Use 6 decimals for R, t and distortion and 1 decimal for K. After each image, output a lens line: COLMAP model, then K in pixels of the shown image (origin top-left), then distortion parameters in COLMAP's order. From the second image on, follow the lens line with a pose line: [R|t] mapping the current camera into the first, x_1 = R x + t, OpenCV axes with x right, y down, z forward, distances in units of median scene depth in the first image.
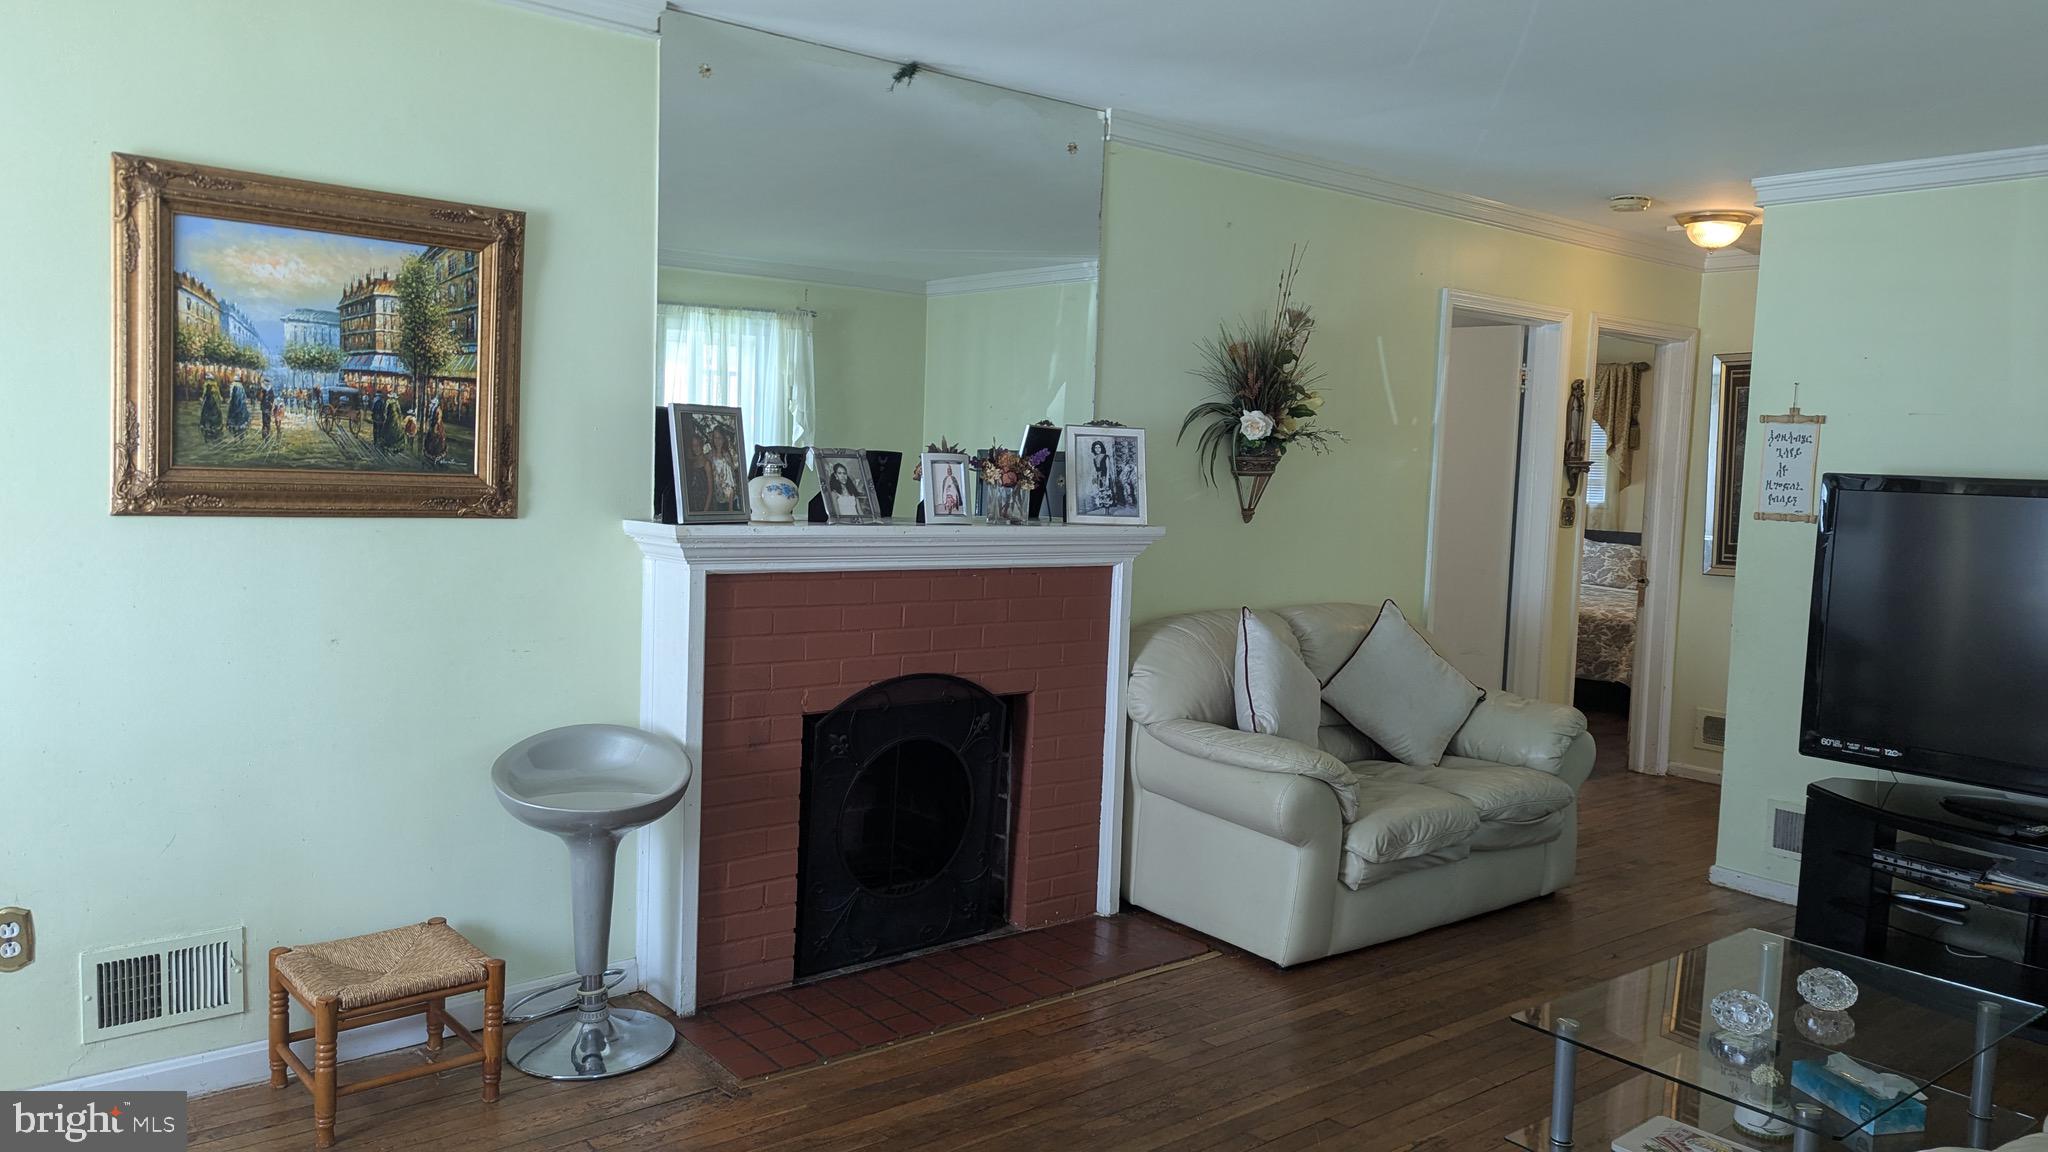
lens RADIAL K [[1437.5, 0, 1008.2], [0, 1437.5, 567.1], [0, 0, 1]] dist [0.032234, -0.015030]
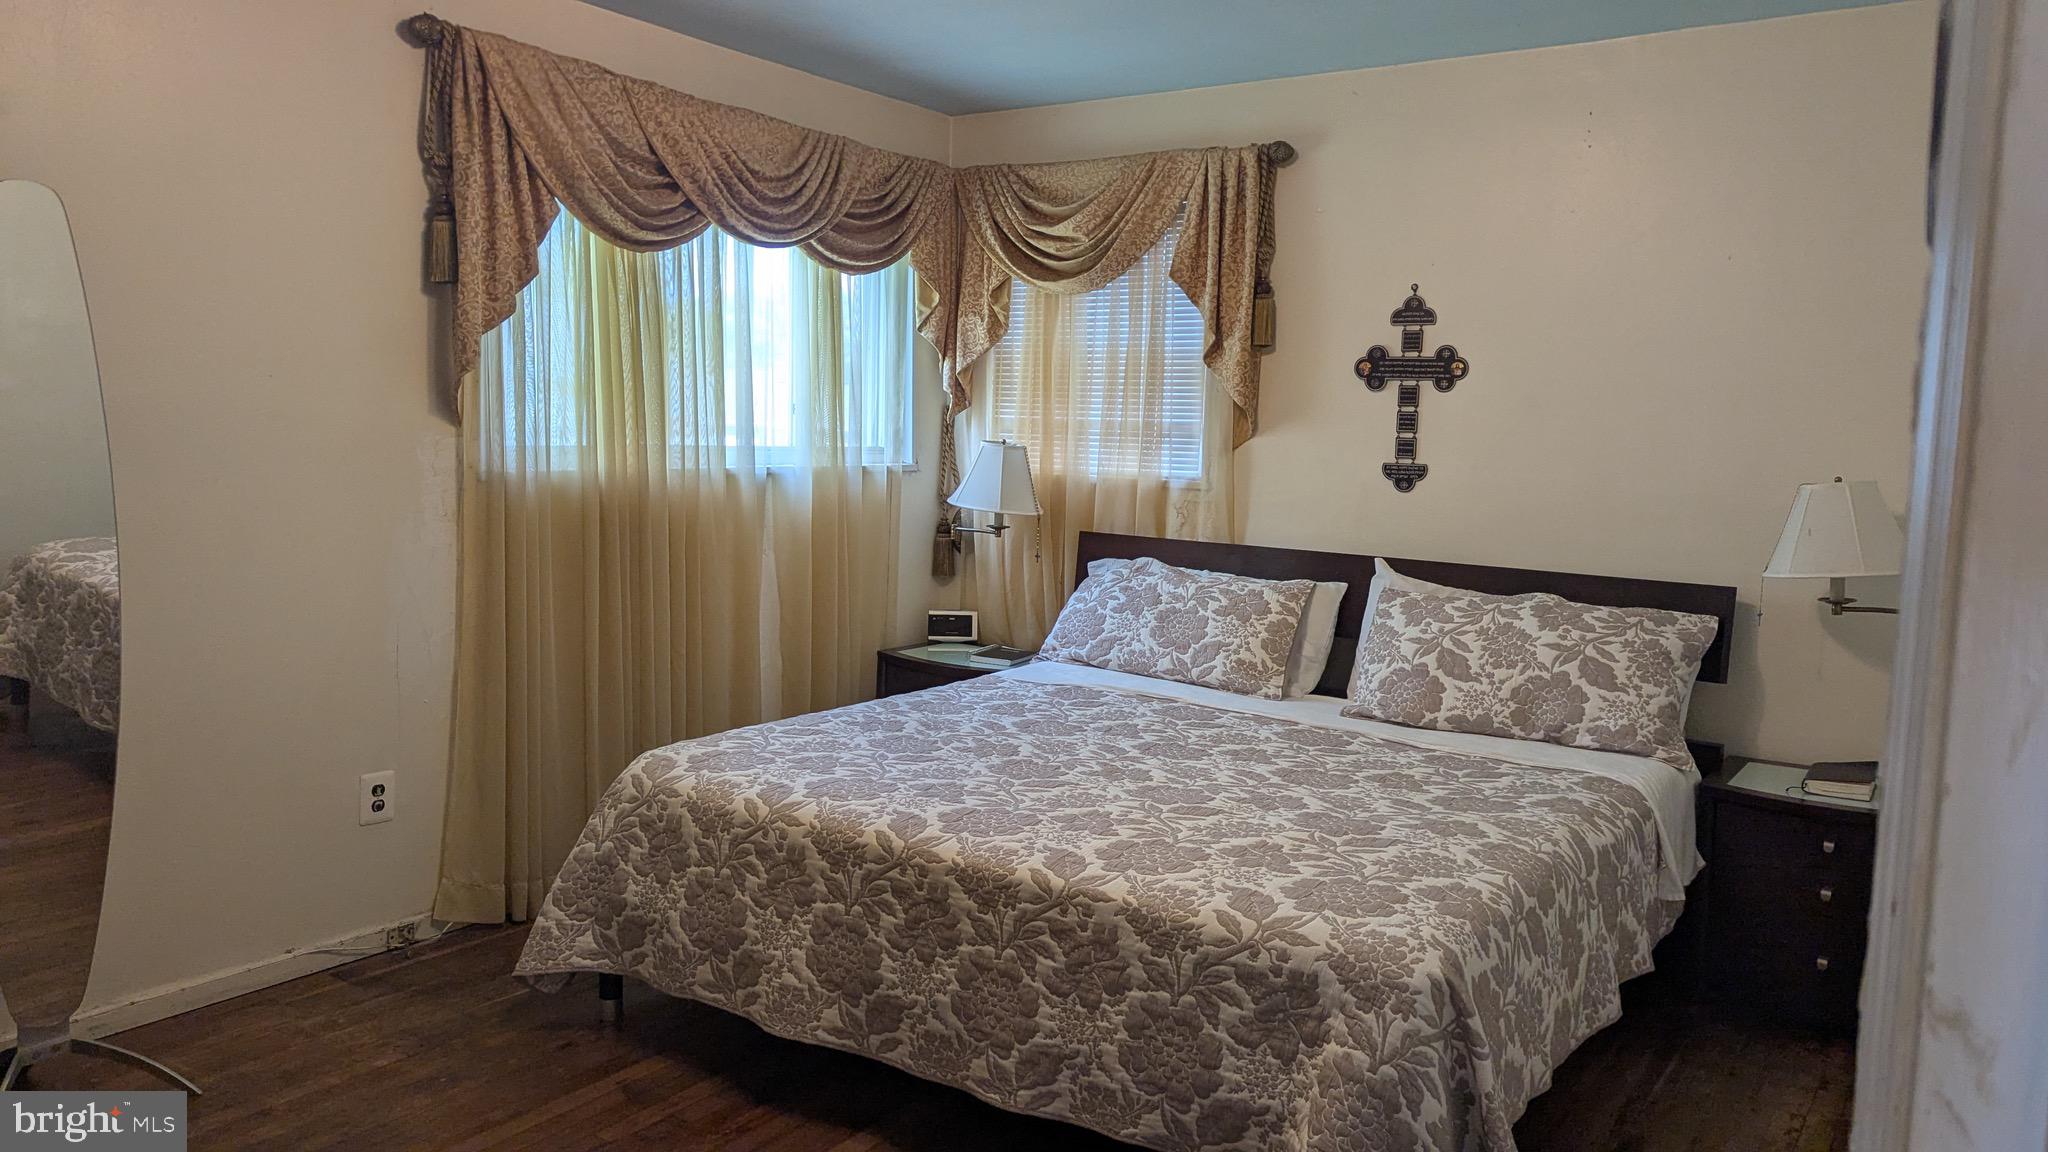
lens RADIAL K [[1437.5, 0, 1023.1], [0, 1437.5, 581.9], [0, 0, 1]] dist [0.032234, -0.015030]
pose [[0.961223, -0.039502, 0.272930, 0.246787], [0.027772, 0.998522, 0.046710, -0.035506], [-0.274371, -0.037319, 0.960899, 0.610482]]
